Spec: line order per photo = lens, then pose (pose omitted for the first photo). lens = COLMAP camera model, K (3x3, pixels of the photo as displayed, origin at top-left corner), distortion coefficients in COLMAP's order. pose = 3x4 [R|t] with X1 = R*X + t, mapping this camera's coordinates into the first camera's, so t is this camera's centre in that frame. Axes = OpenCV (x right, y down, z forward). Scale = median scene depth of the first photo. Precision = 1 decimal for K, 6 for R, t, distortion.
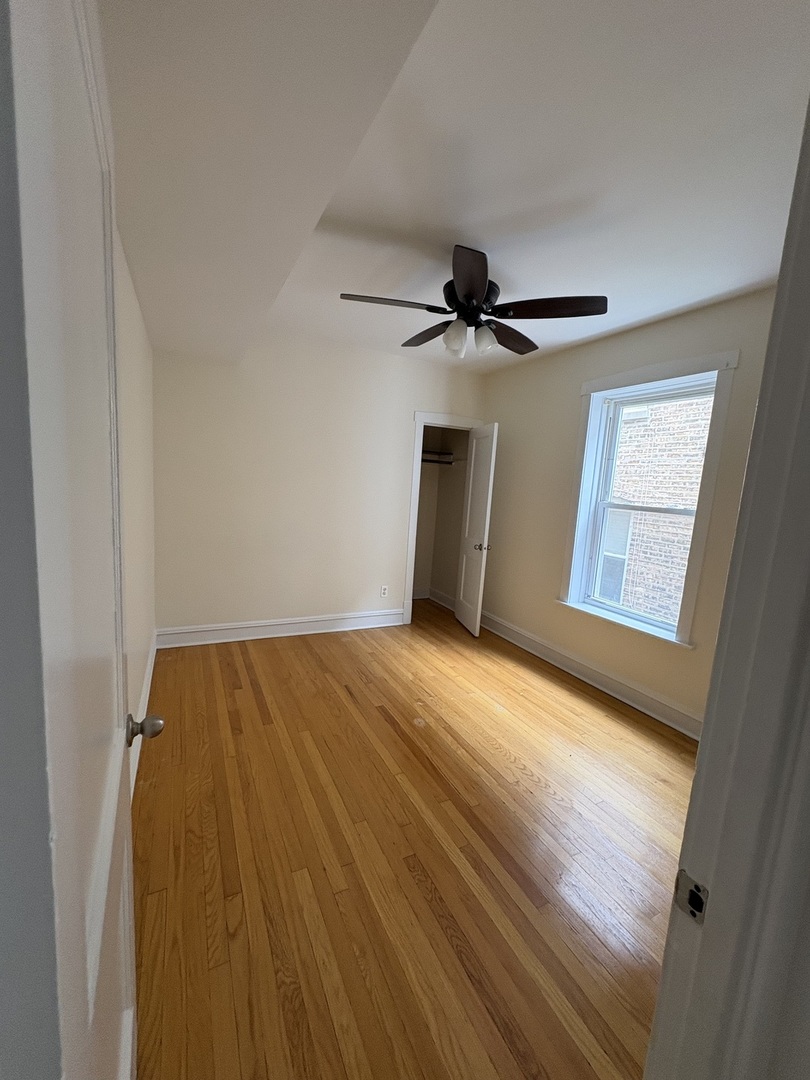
lens RADIAL K [[428.9, 0, 405.0], [0, 428.9, 540.0], [0, 0, 1]] dist [0.000199, 0.000227]
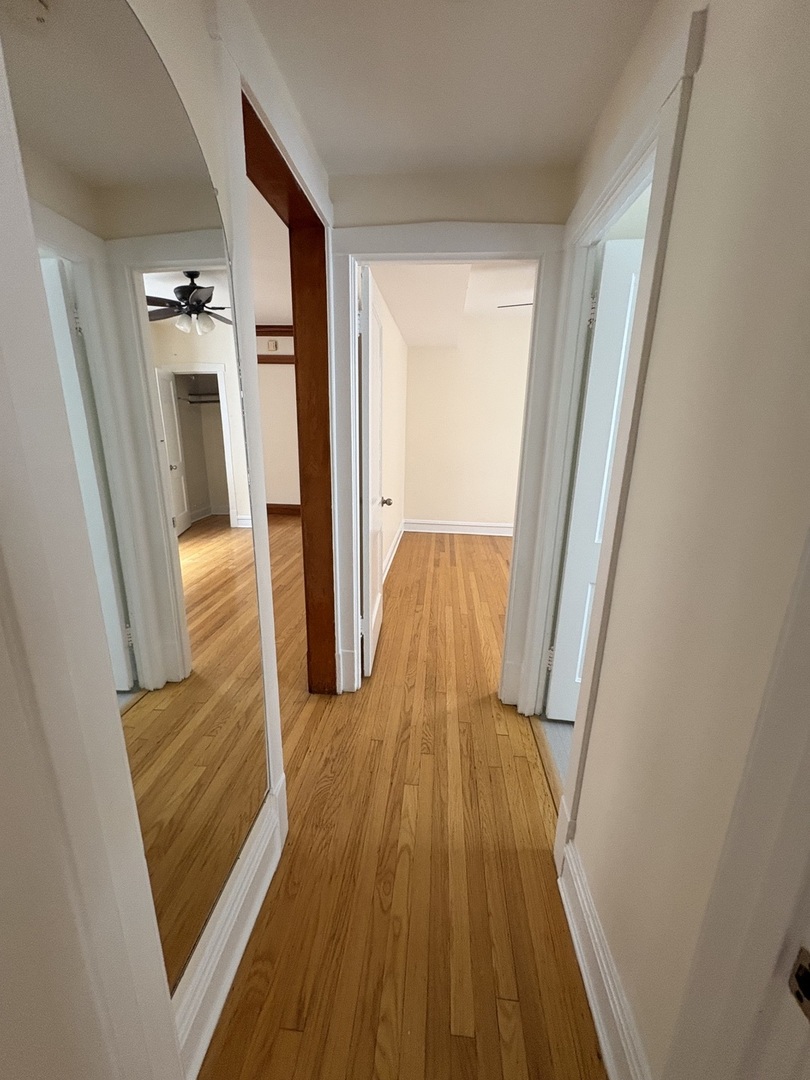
lens RADIAL K [[428.9, 0, 405.0], [0, 428.9, 540.0], [0, 0, 1]] dist [0.000199, 0.000227]
pose [[0.846622, 0.091322, -0.524300, 0.367571], [-0.035859, 0.992717, 0.115006, 0.113499], [0.530985, -0.078566, 0.843731, -0.498317]]
